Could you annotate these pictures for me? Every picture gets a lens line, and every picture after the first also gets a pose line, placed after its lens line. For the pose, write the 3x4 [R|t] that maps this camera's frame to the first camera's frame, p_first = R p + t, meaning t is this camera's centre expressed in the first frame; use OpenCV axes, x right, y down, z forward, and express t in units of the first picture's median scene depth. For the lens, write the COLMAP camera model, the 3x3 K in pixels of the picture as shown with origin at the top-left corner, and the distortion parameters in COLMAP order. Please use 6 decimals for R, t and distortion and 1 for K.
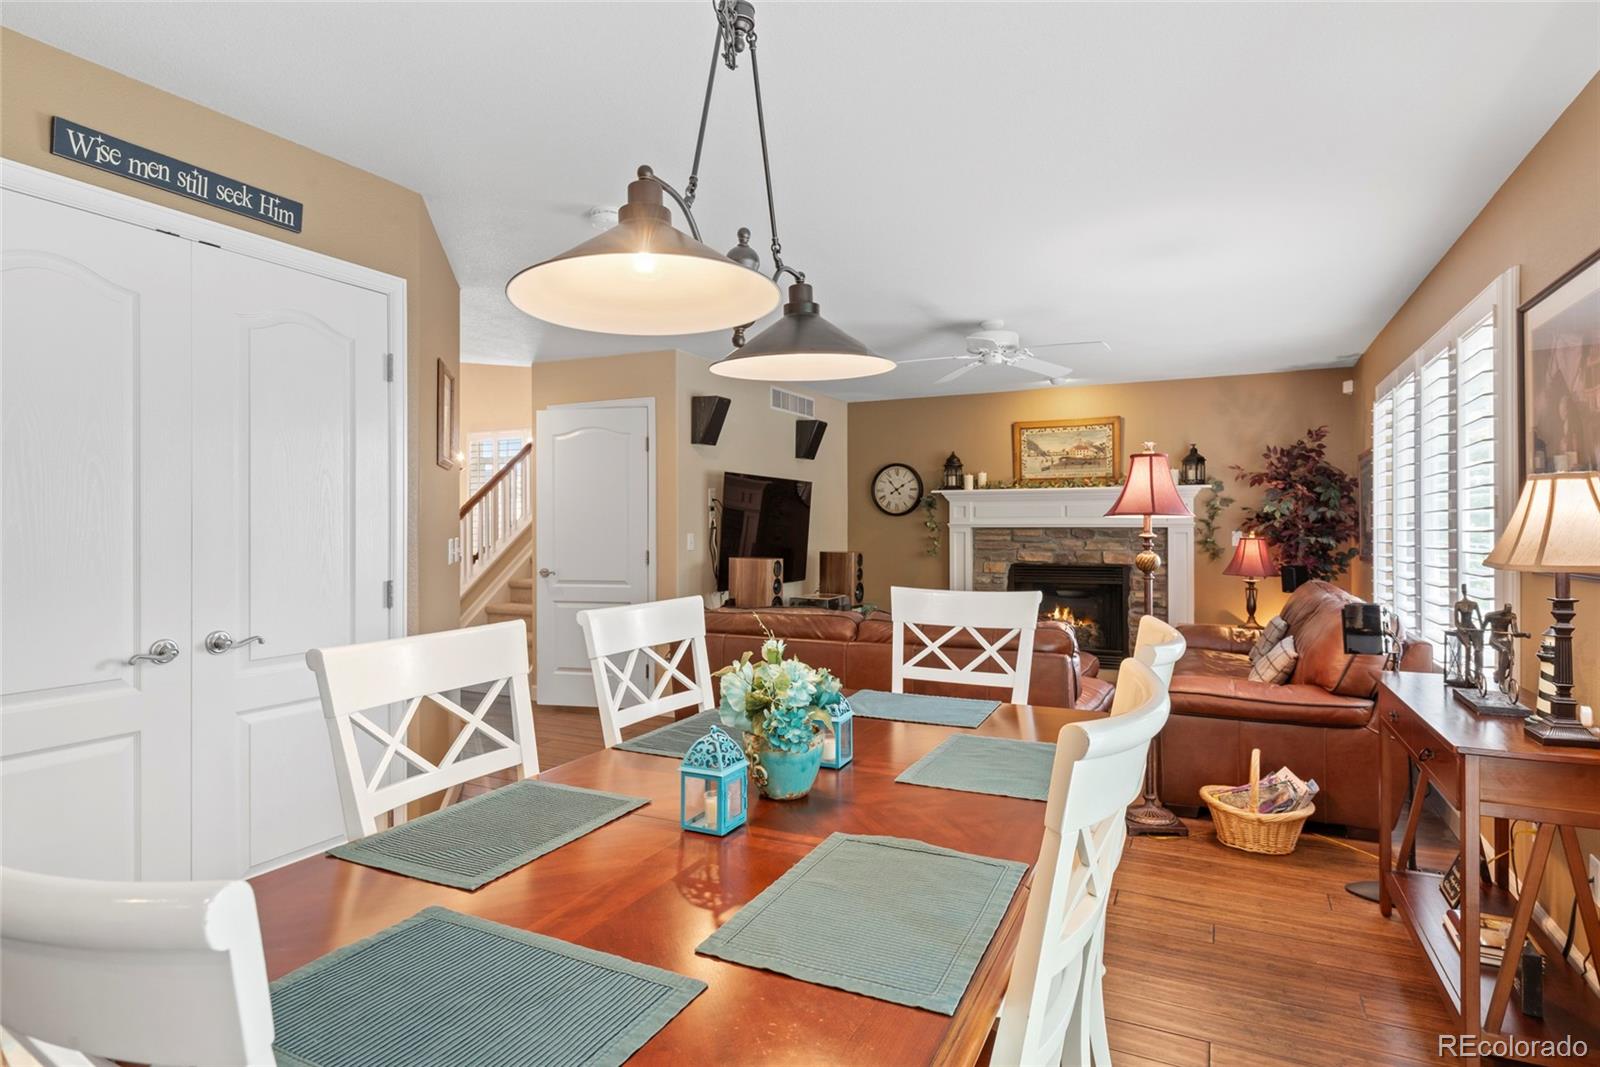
lens RADIAL K [[846.6, 0, 798.4], [0, 846.6, 529.0], [0, 0, 1]] dist [0.001358, 0.000790]
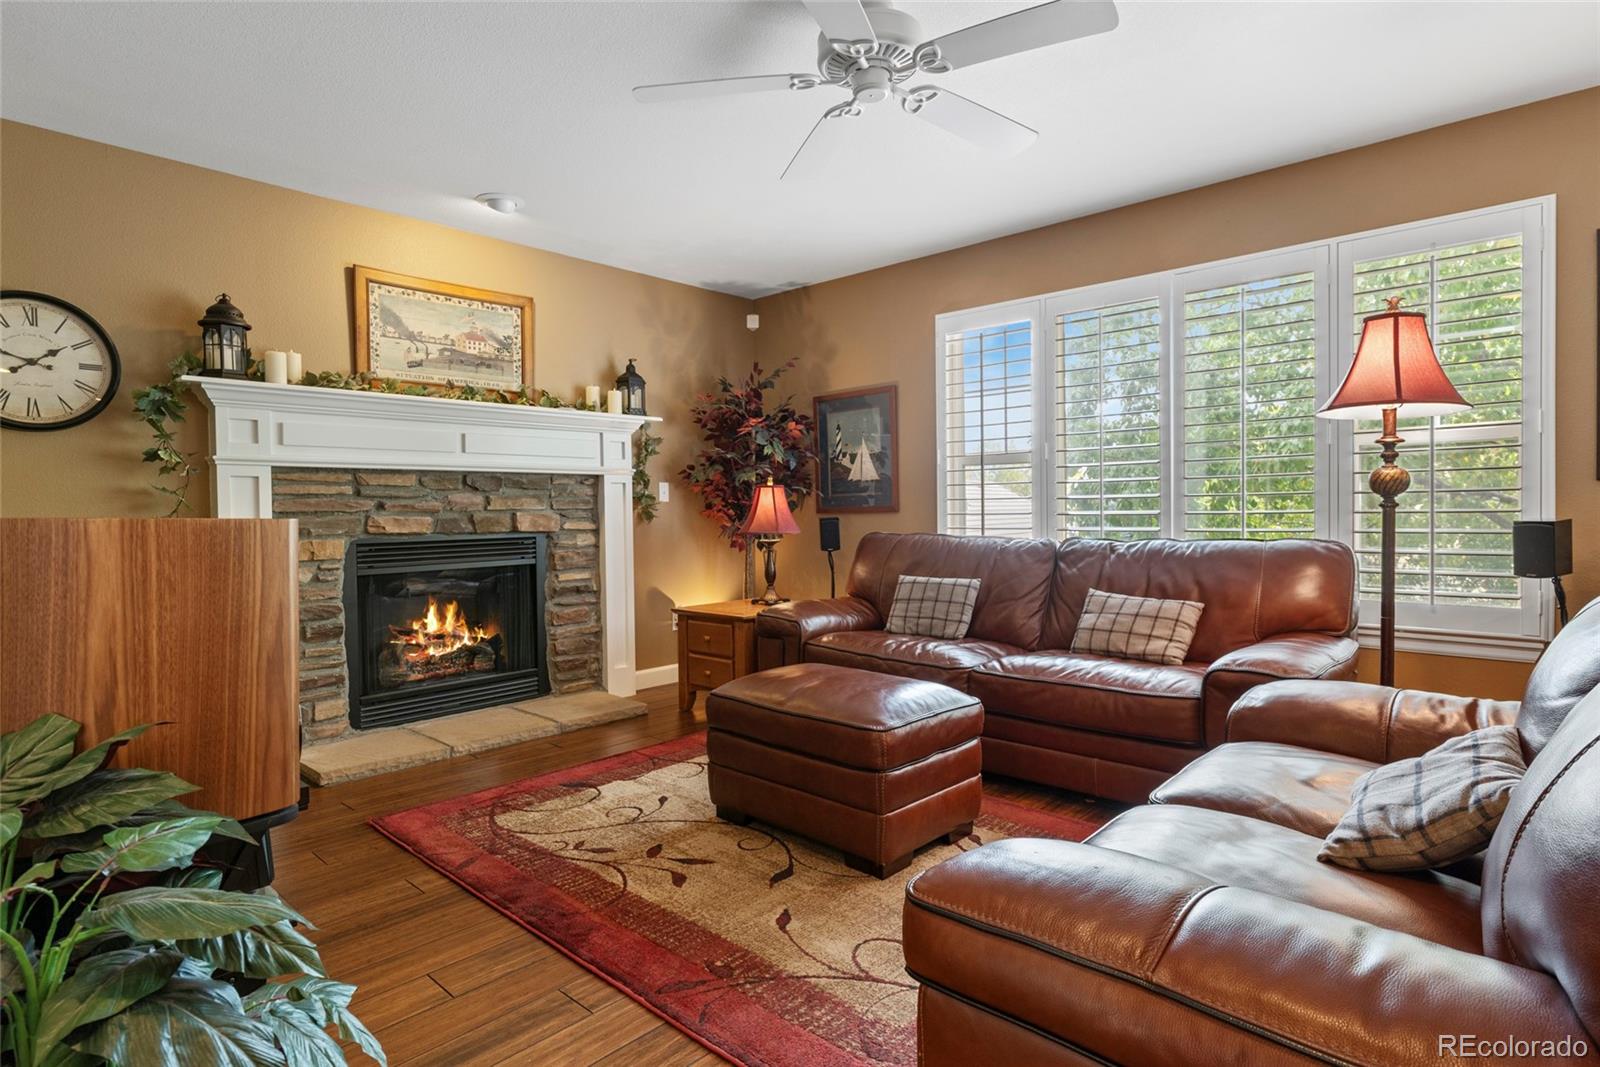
lens RADIAL K [[846.6, 0, 802.0], [0, 846.6, 532.6], [0, 0, 1]] dist [0.001358, 0.000790]
pose [[0.294285, -0.027287, 0.955328, -0.161858], [0.011743, 0.999620, 0.024935, 0.027307], [-0.955646, 0.003881, 0.294493, 0.599710]]
